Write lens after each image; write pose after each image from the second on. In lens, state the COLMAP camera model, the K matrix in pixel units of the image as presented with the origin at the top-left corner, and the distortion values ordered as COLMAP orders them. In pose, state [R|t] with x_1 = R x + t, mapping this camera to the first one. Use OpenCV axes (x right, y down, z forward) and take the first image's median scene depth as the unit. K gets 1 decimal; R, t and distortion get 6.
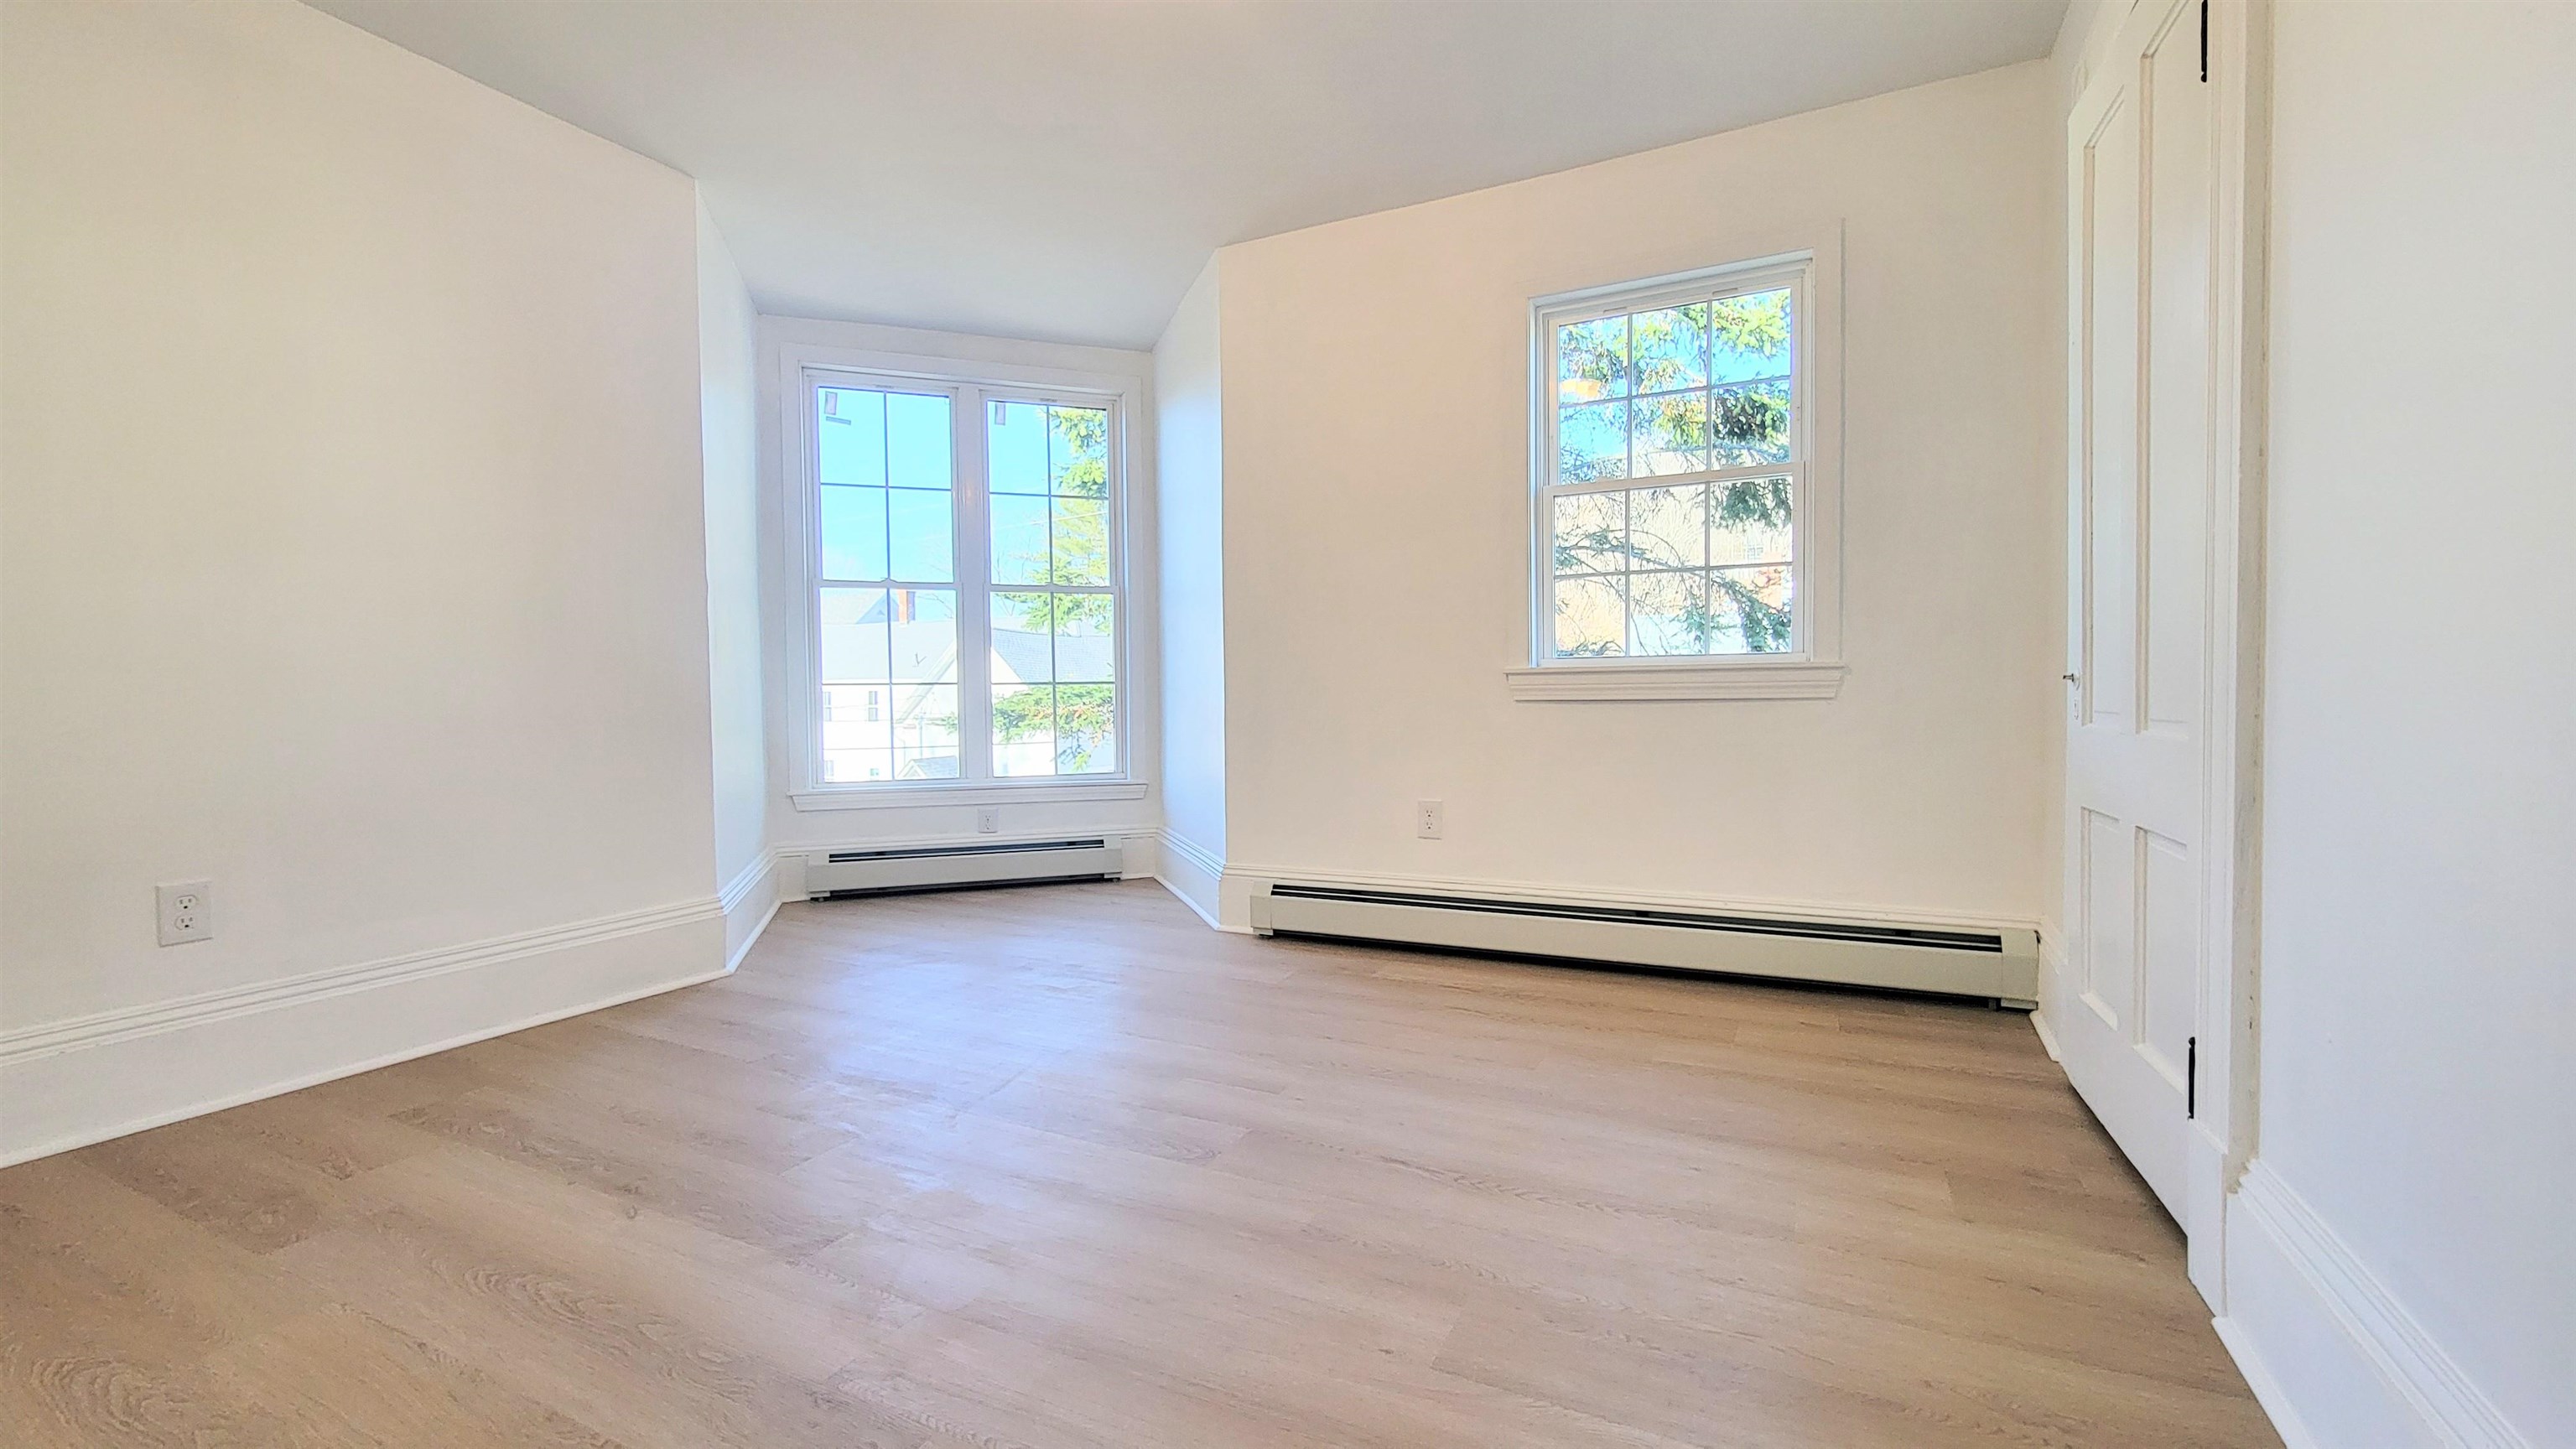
lens RADIAL K [[1033.9, 0, 1281.4], [0, 1033.9, 725.6], [0, 0, 1]] dist [-0.000396, -0.000112]
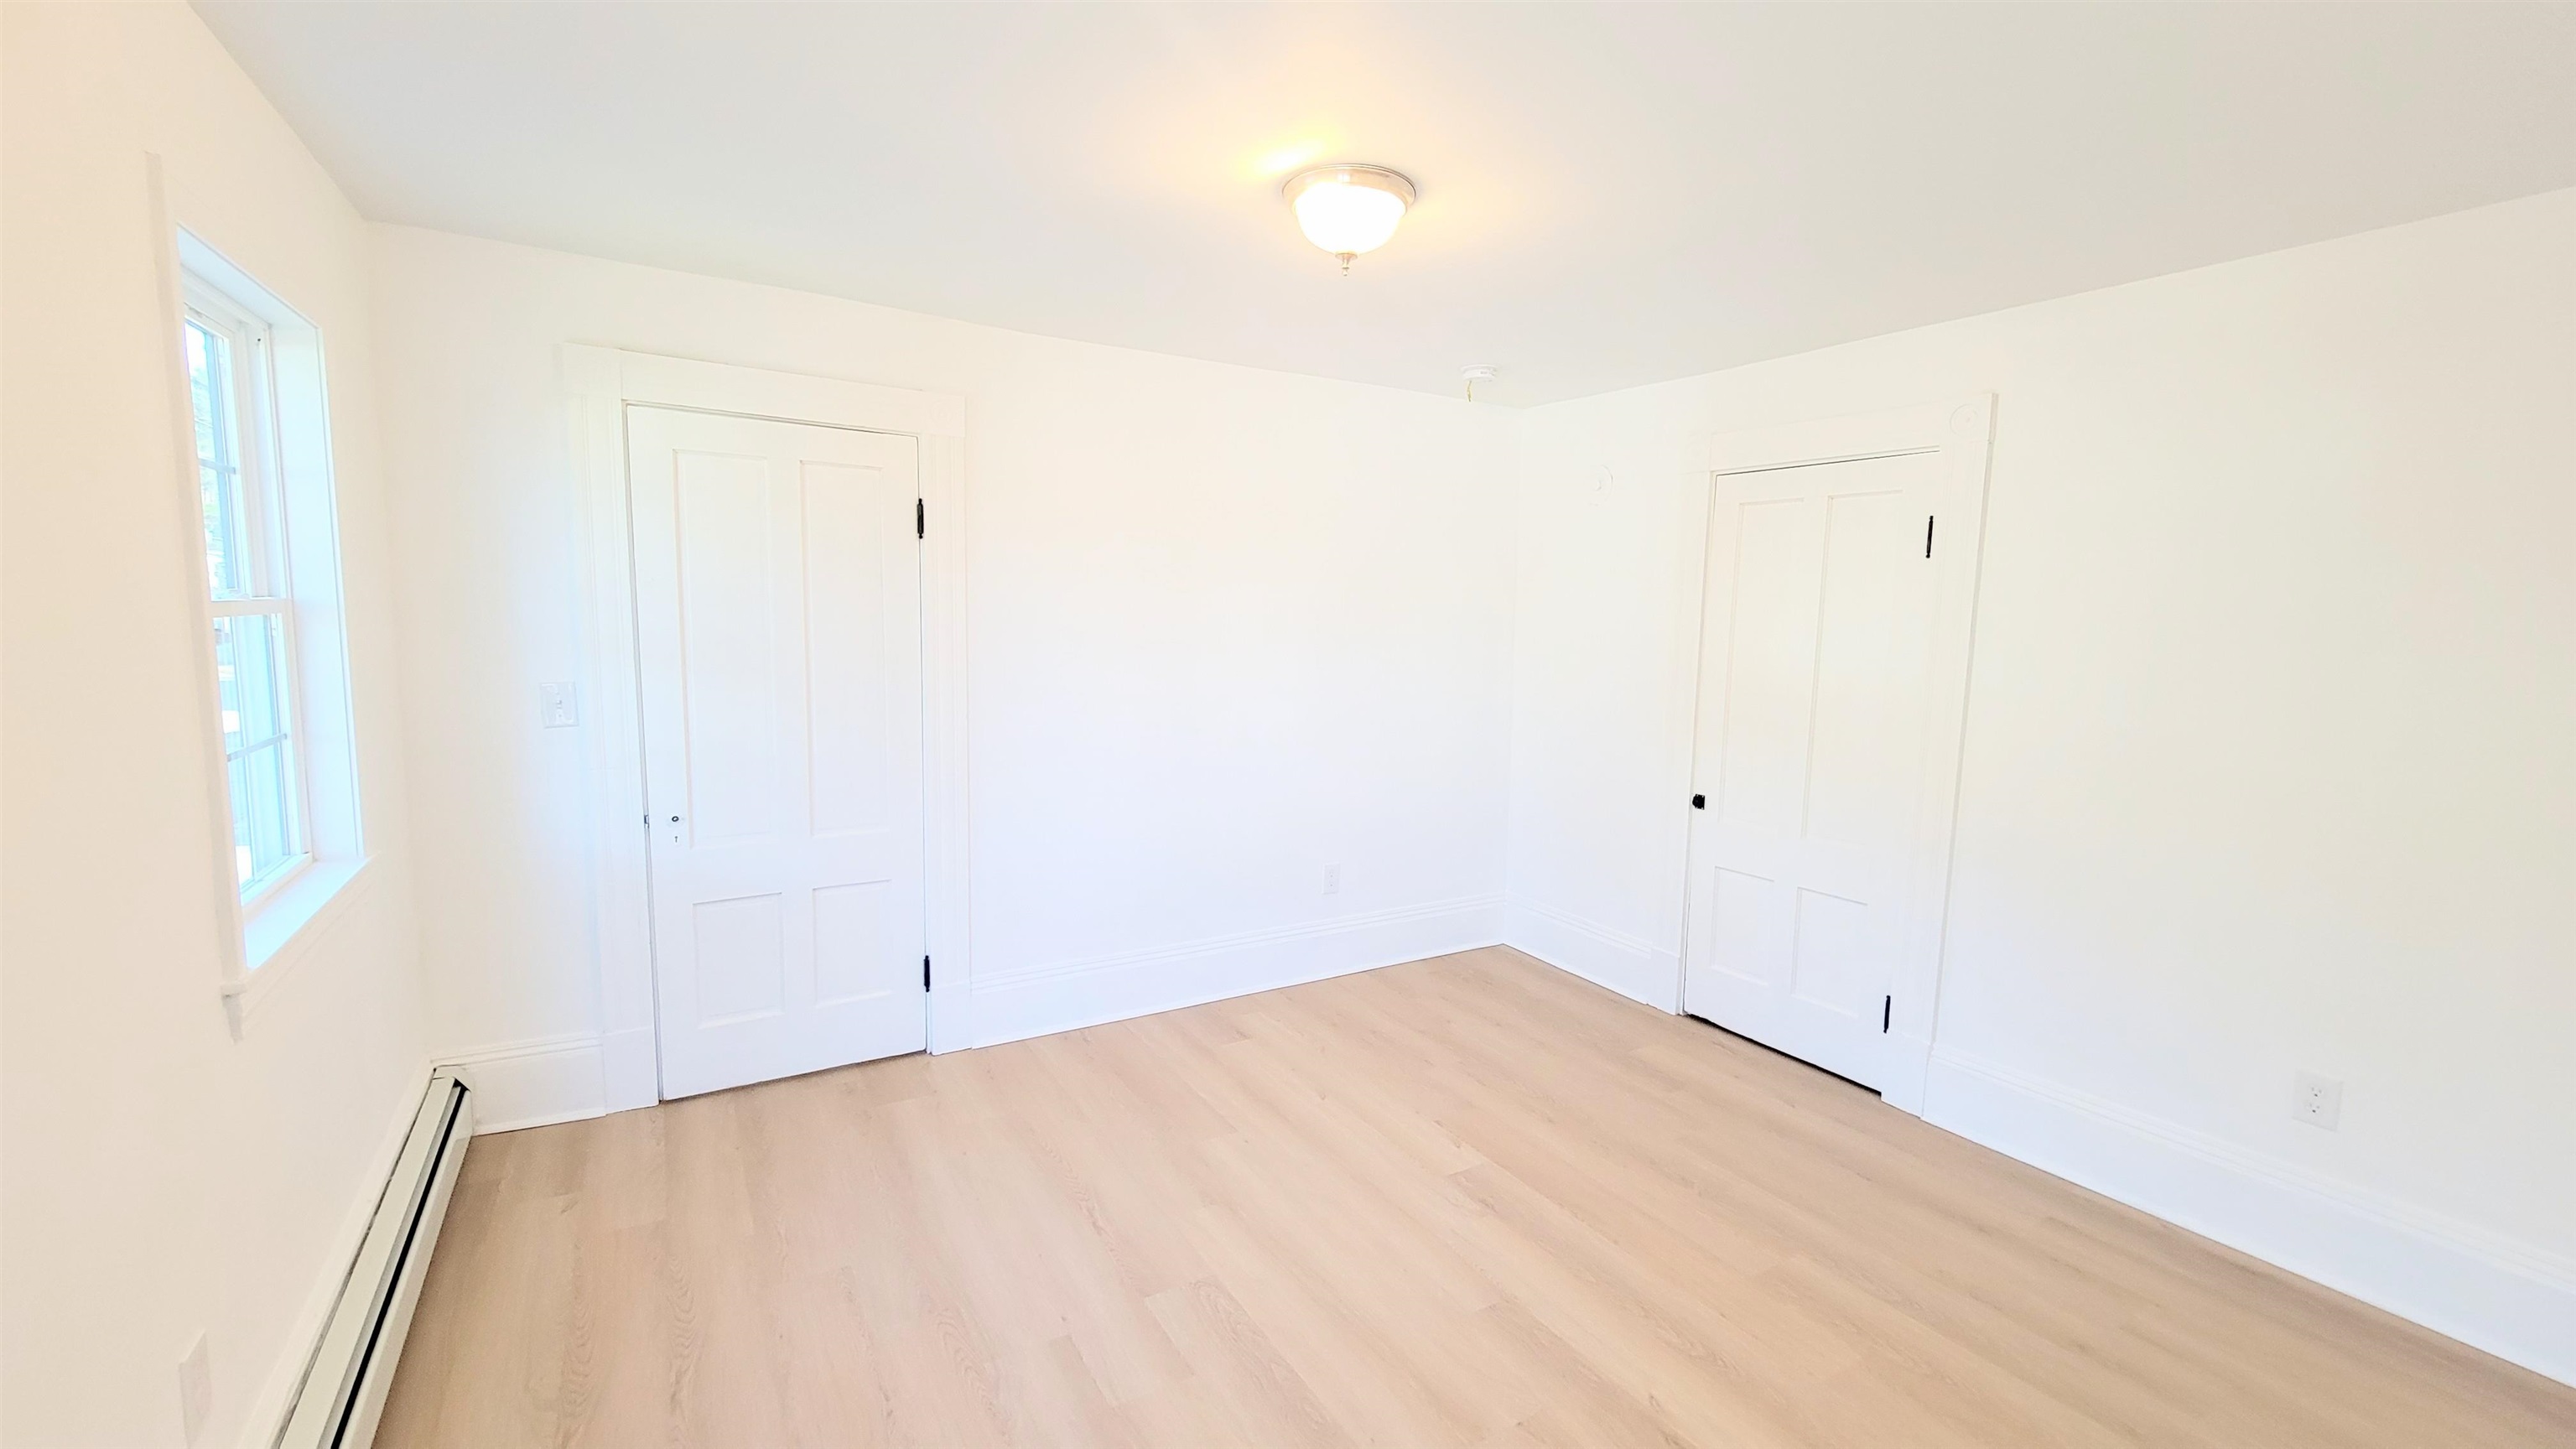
lens RADIAL K [[1043.9, 0, 1293.8], [0, 1043.9, 734.9], [0, 0, 1]] dist [-0.000026, -0.000071]
pose [[-0.845938, -0.075305, 0.527938, -0.499577], [0.007509, 0.988200, 0.152987, -0.266952], [-0.533228, 0.133382, -0.835390, 1.234802]]
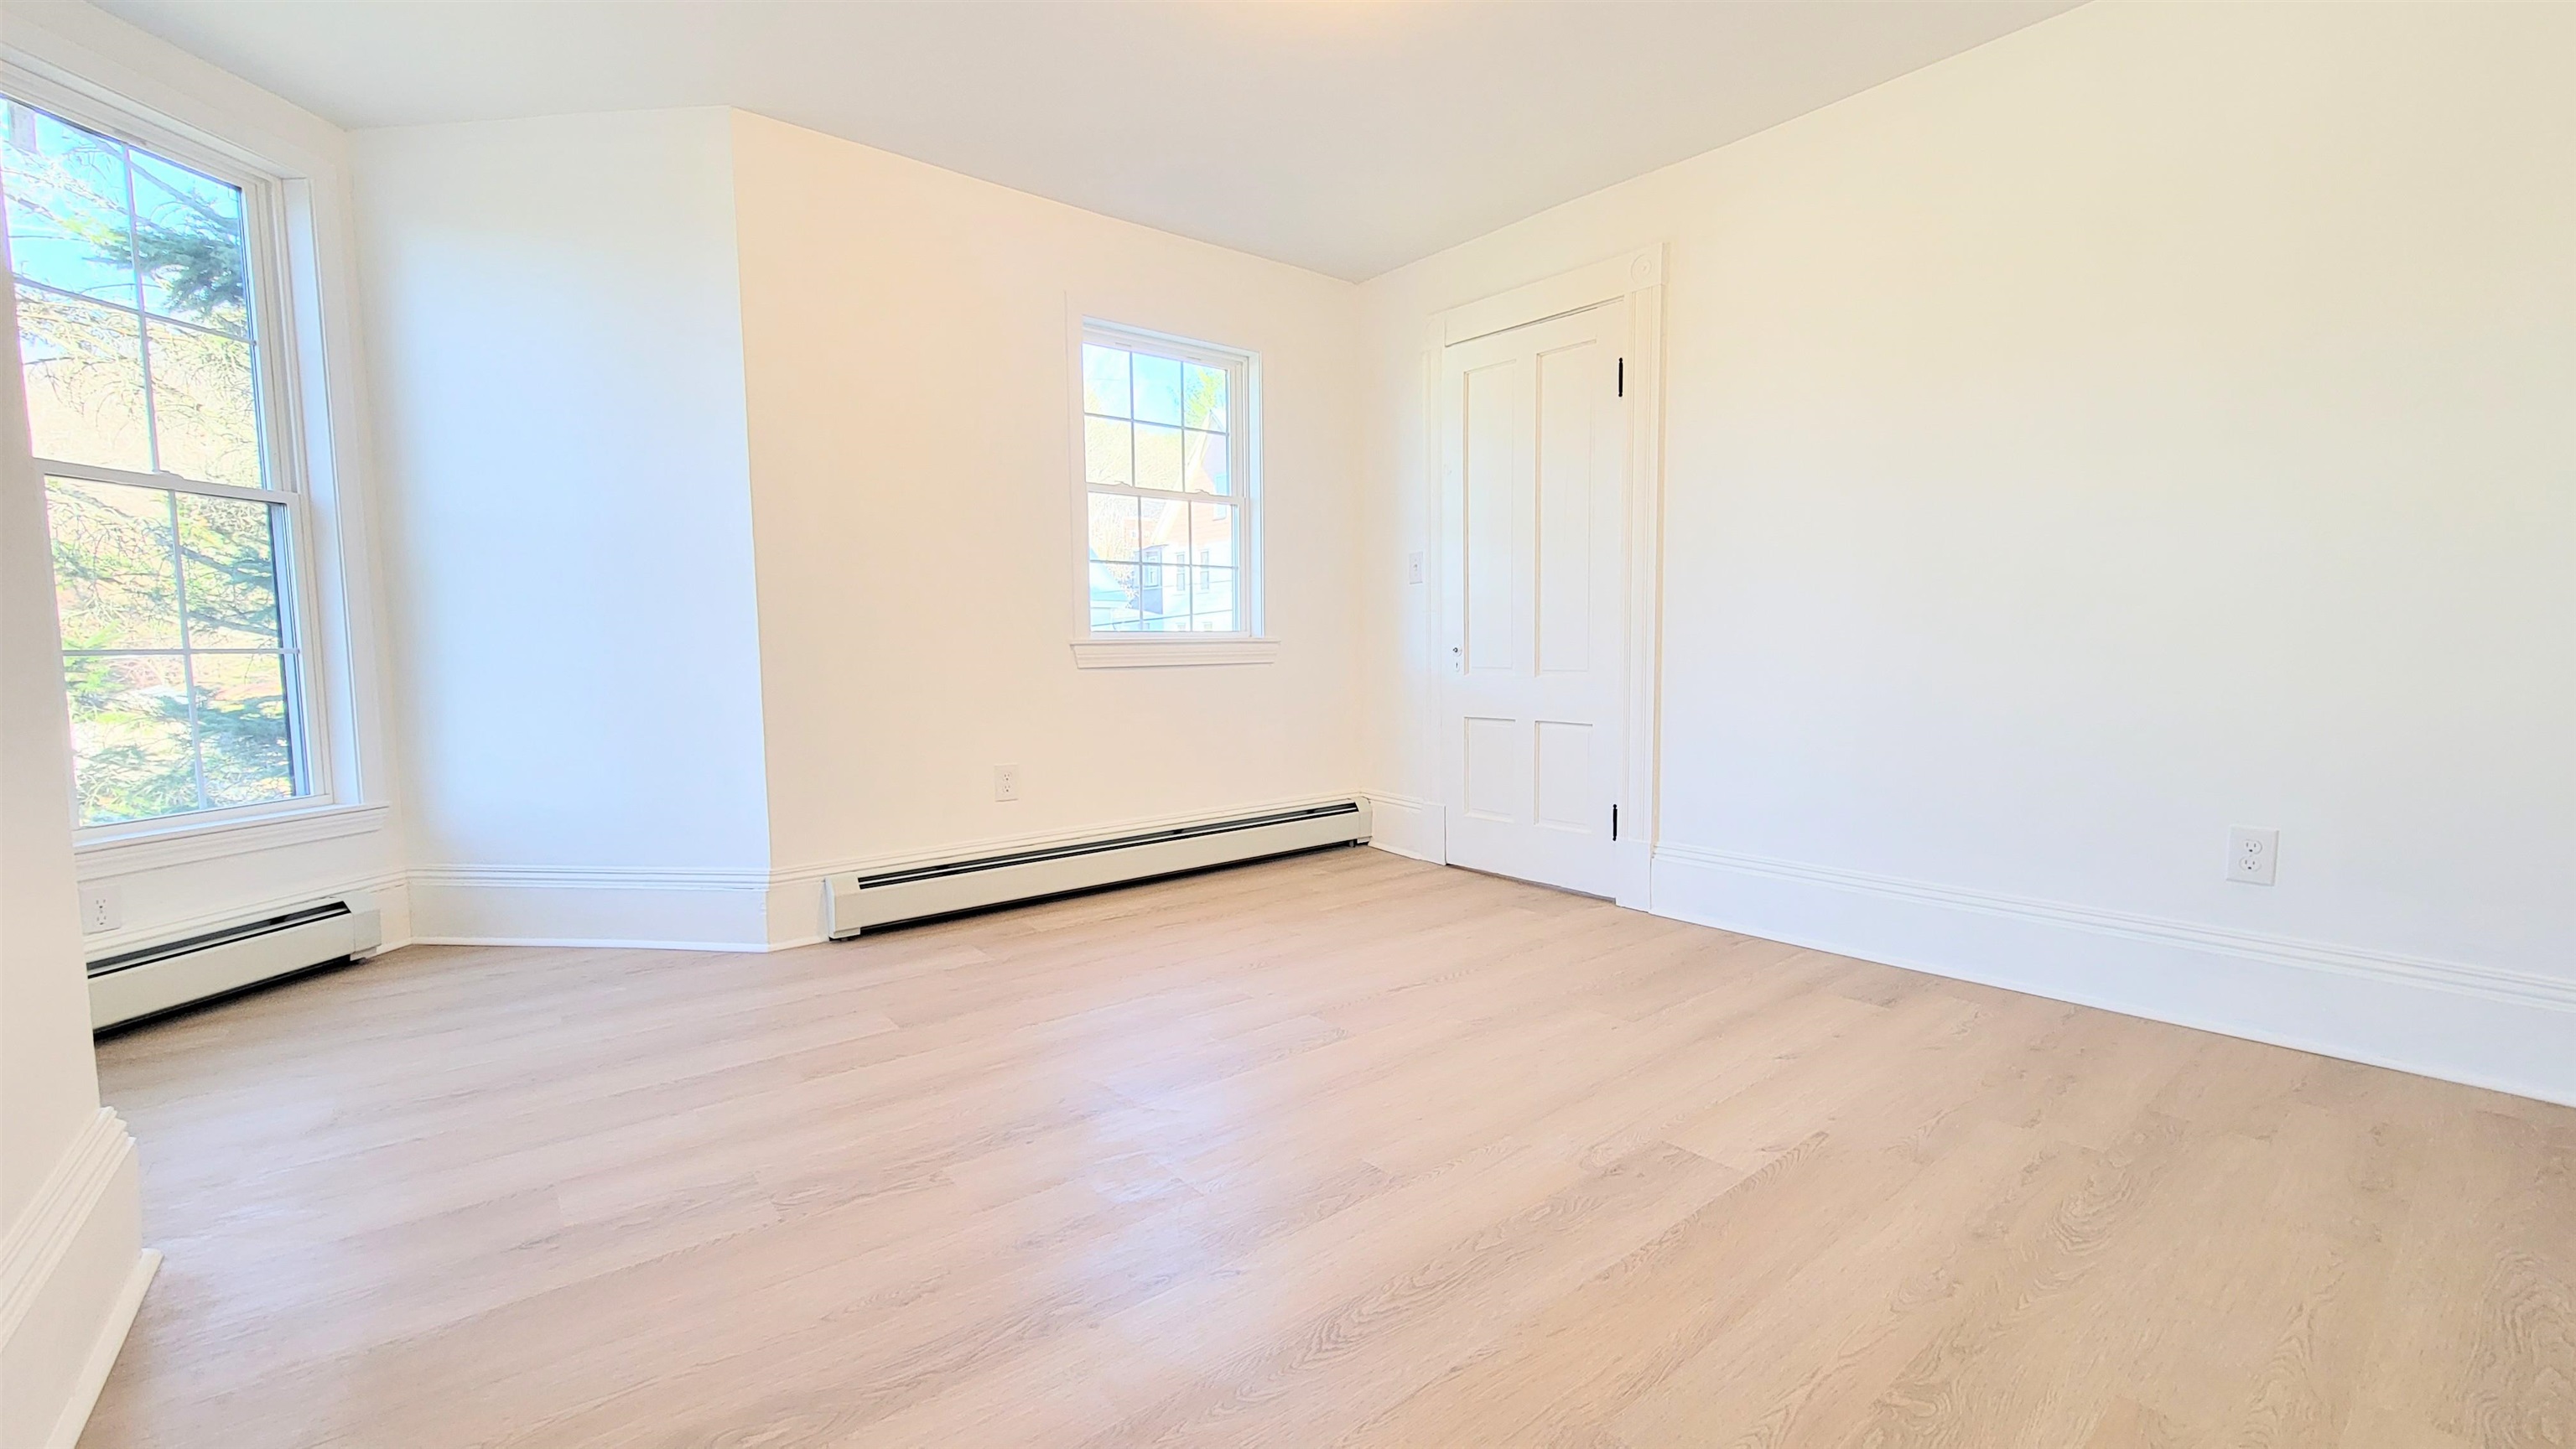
lens RADIAL K [[1033.9, 0, 1281.4], [0, 1033.9, 725.6], [0, 0, 1]] dist [-0.000396, -0.000112]
pose [[0.416376, -0.055720, 0.907484, -0.787674], [0.038158, 0.998312, 0.043789, -0.002288], [-0.908392, 0.016395, 0.417799, 0.355210]]
